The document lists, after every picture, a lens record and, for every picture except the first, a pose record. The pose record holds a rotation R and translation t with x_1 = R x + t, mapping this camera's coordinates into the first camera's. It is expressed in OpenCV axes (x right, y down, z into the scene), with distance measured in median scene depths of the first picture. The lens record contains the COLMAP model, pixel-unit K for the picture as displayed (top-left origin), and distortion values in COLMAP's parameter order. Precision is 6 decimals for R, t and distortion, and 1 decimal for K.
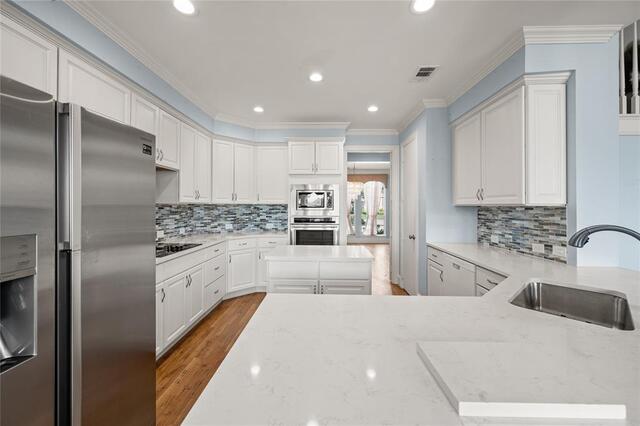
lens RADIAL K [[256.3, 0, 318.5], [0, 256.3, 203.5], [0, 0, 1]] dist [0.001359, 0.000234]
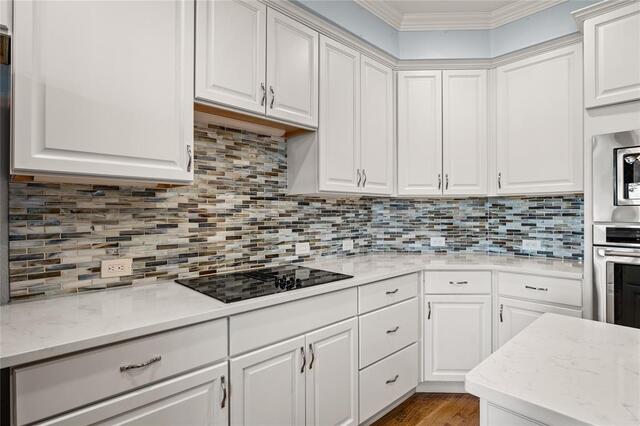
lens RADIAL K [[332.4, 0, 320.8], [0, 332.4, 211.9], [0, 0, 1]] dist [-0.004322, 0.000431]
pose [[0.703720, -0.006594, -0.710447, -0.047941], [0.011217, 0.999935, 0.001830, 0.029075], [0.710389, -0.009257, 0.703749, 0.408485]]
